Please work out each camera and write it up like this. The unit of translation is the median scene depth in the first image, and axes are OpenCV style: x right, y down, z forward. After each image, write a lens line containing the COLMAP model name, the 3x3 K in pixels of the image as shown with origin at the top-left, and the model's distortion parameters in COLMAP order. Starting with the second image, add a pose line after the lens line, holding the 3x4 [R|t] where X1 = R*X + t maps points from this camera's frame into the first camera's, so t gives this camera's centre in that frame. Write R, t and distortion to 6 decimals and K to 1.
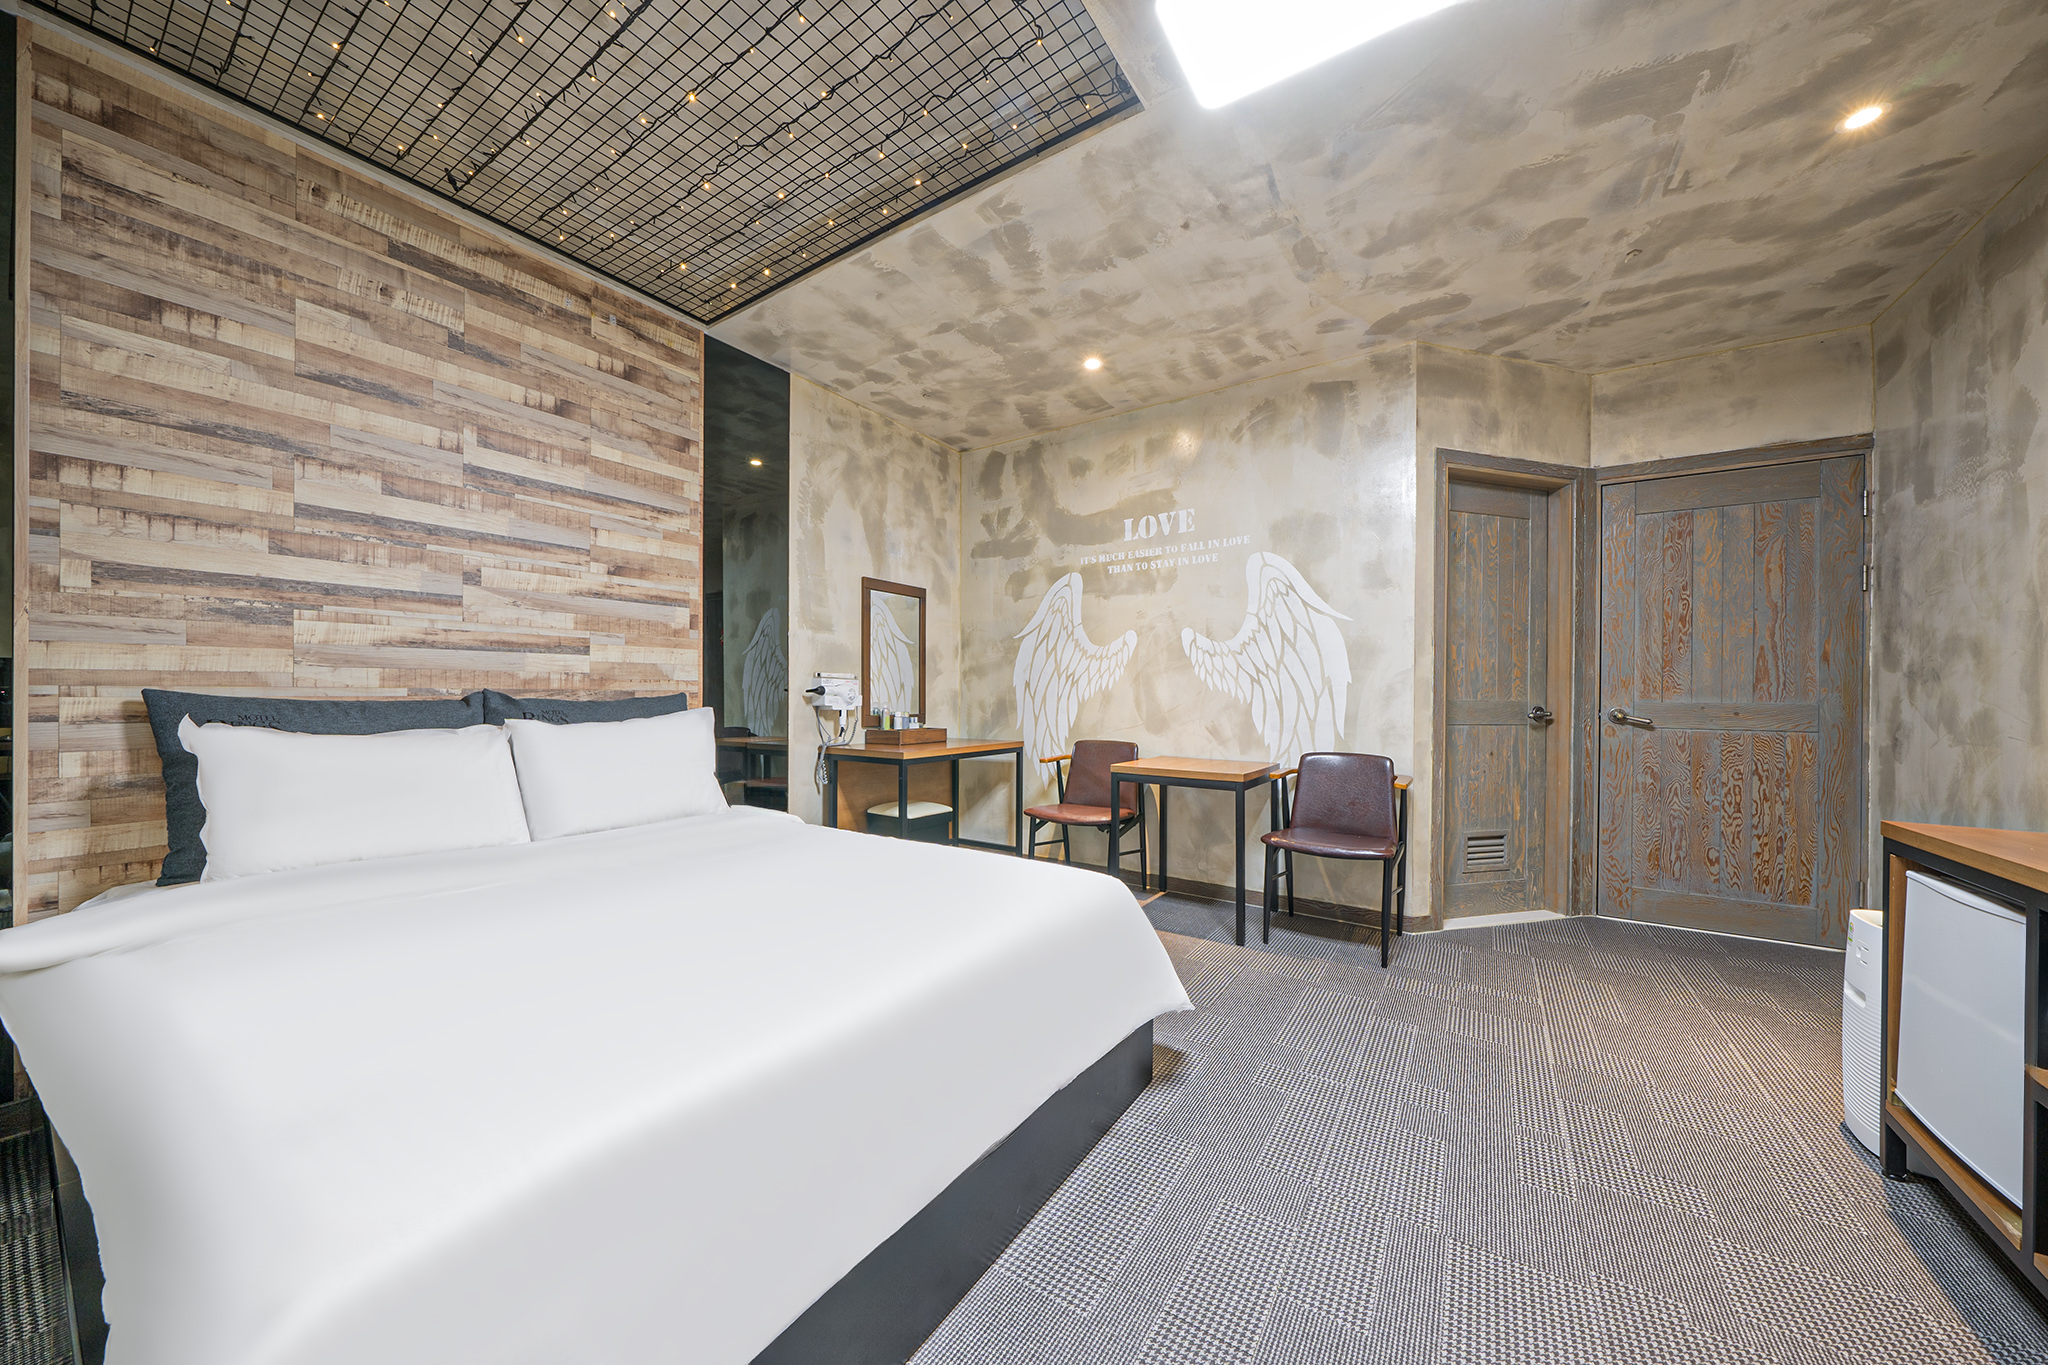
lens RADIAL K [[696.7, 0, 1009.5], [0, 696.7, 695.7], [0, 0, 1]] dist [-0.005850, -0.000394]
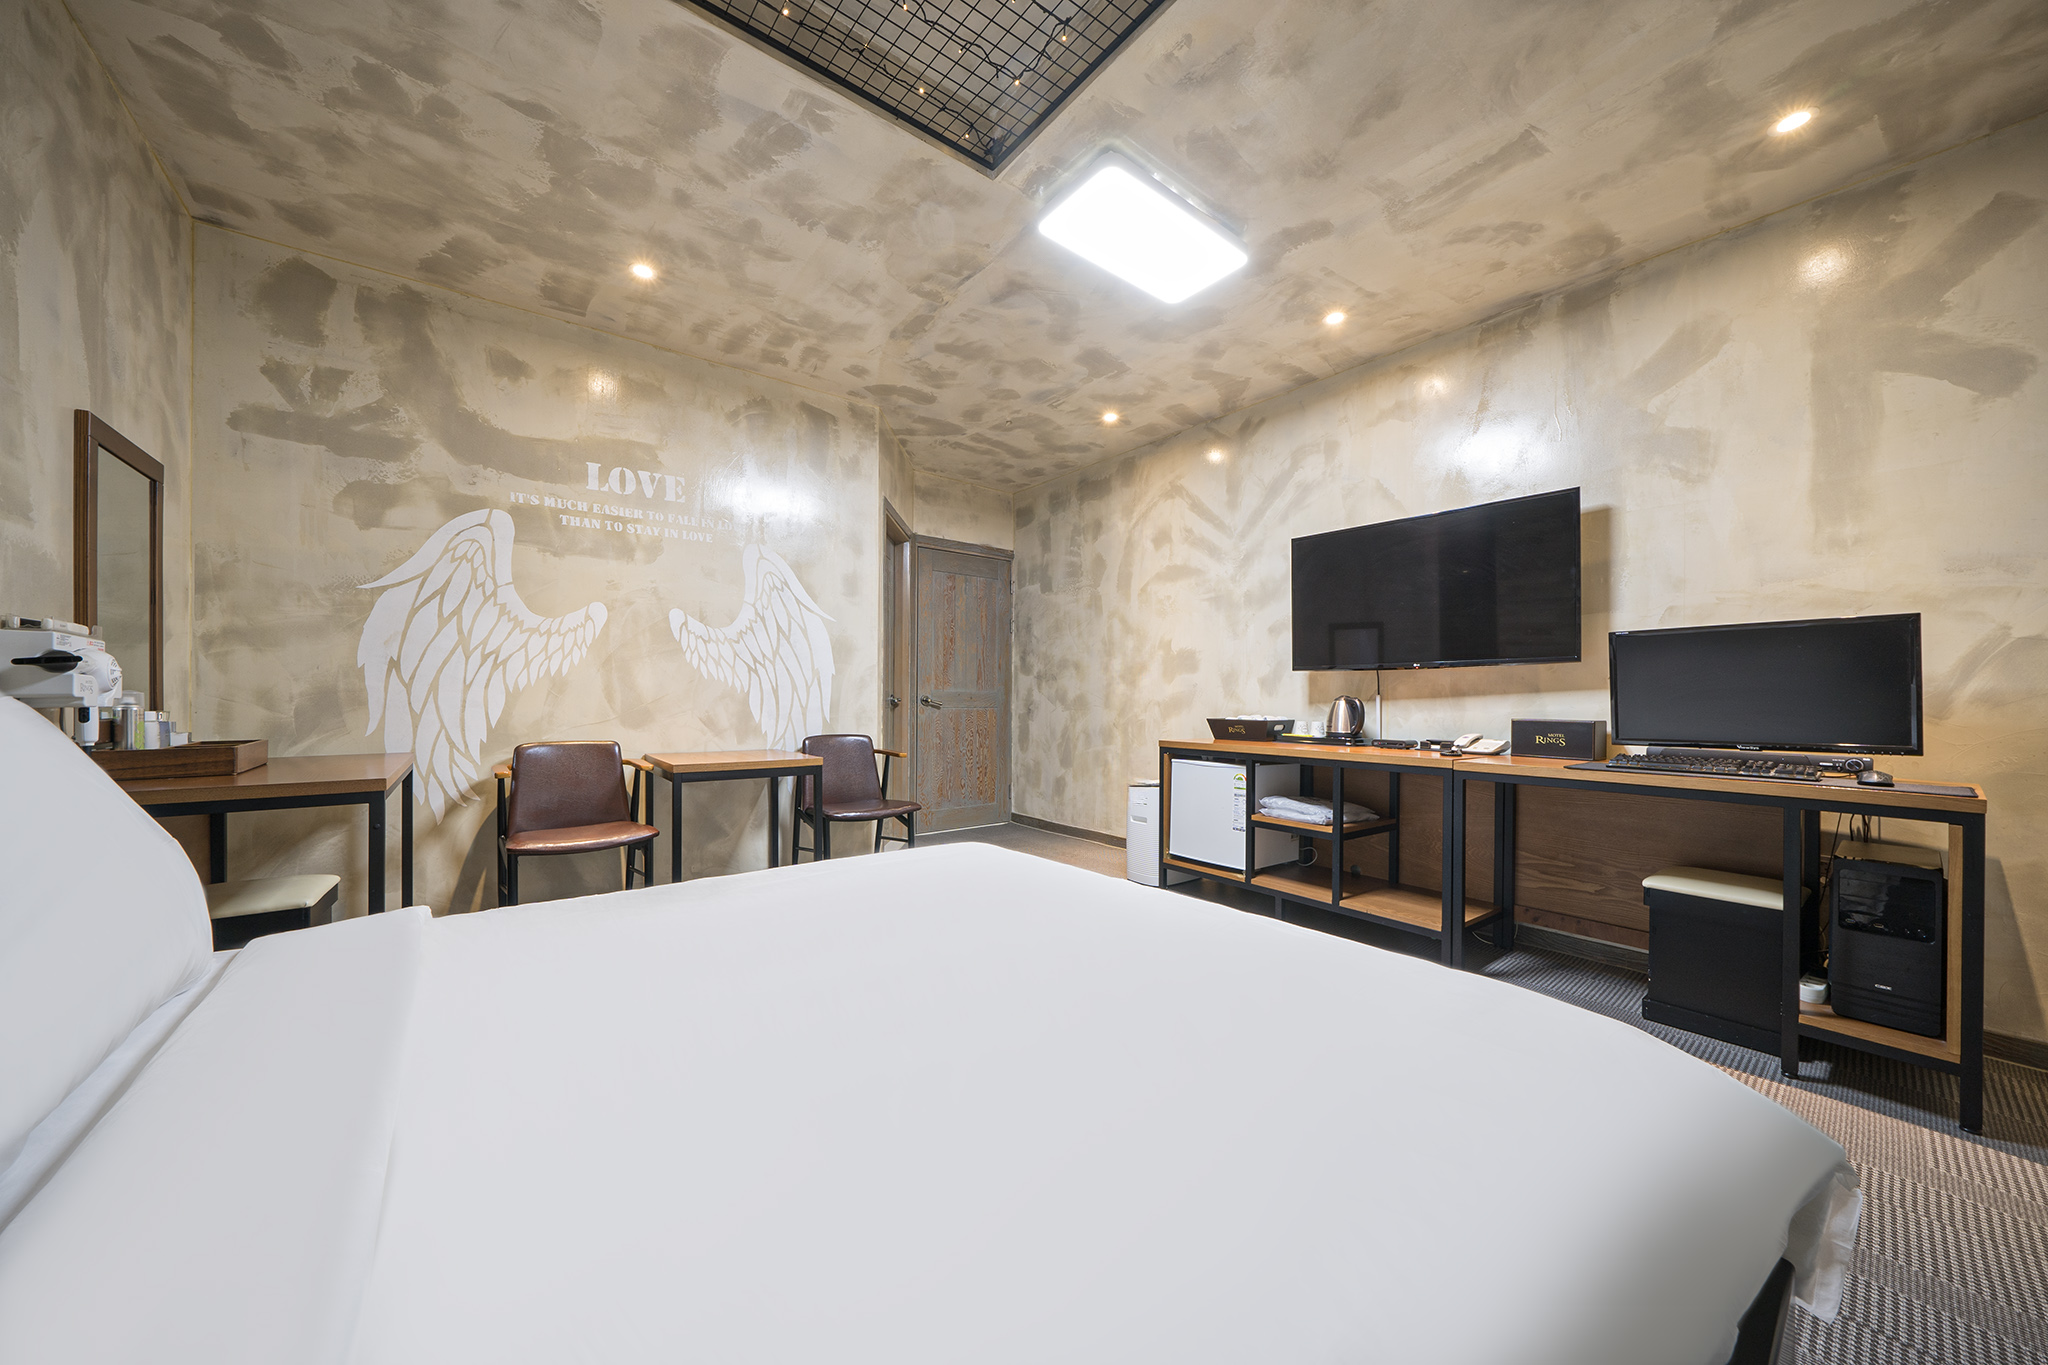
lens RADIAL K [[696.7, 0, 1014.3], [0, 696.7, 693.0], [0, 0, 1]] dist [-0.005850, -0.000394]
pose [[0.307618, -0.001082, 0.951509, -0.572732], [-0.002133, 0.999996, 0.001826, 0.010808], [-0.951508, -0.002591, 0.307614, 0.379941]]
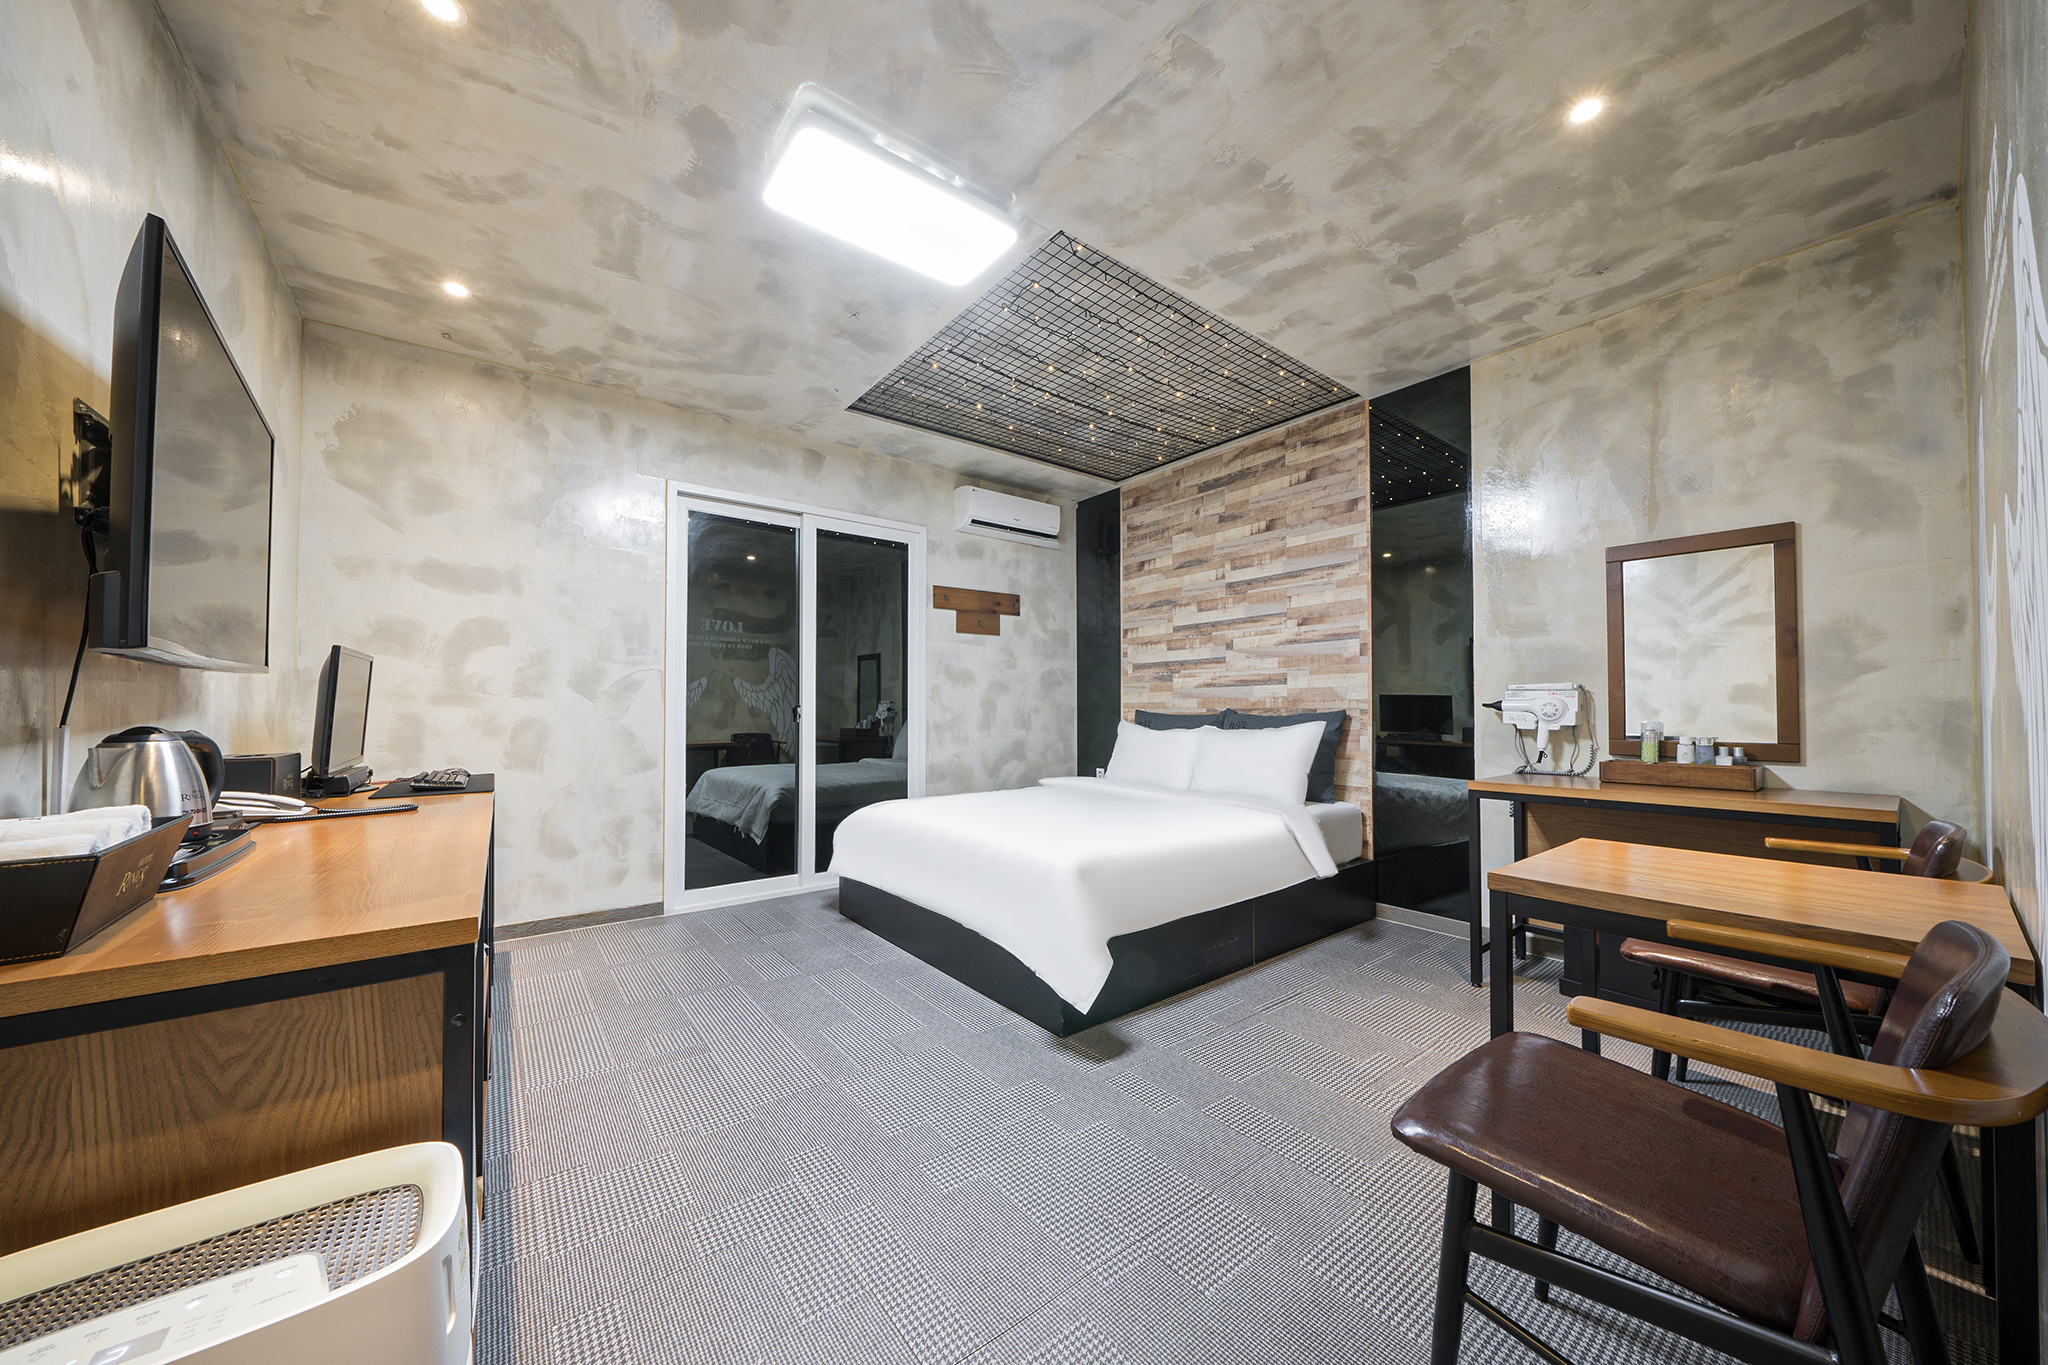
lens RADIAL K [[696.7, 0, 1017.3], [0, 696.7, 697.0], [0, 0, 1]] dist [-0.005850, -0.000394]
pose [[-0.309948, -0.023501, -0.950463, 0.857670], [-0.001847, 0.999707, -0.024116, 0.003860], [0.950752, -0.005719, -0.309901, 0.819394]]
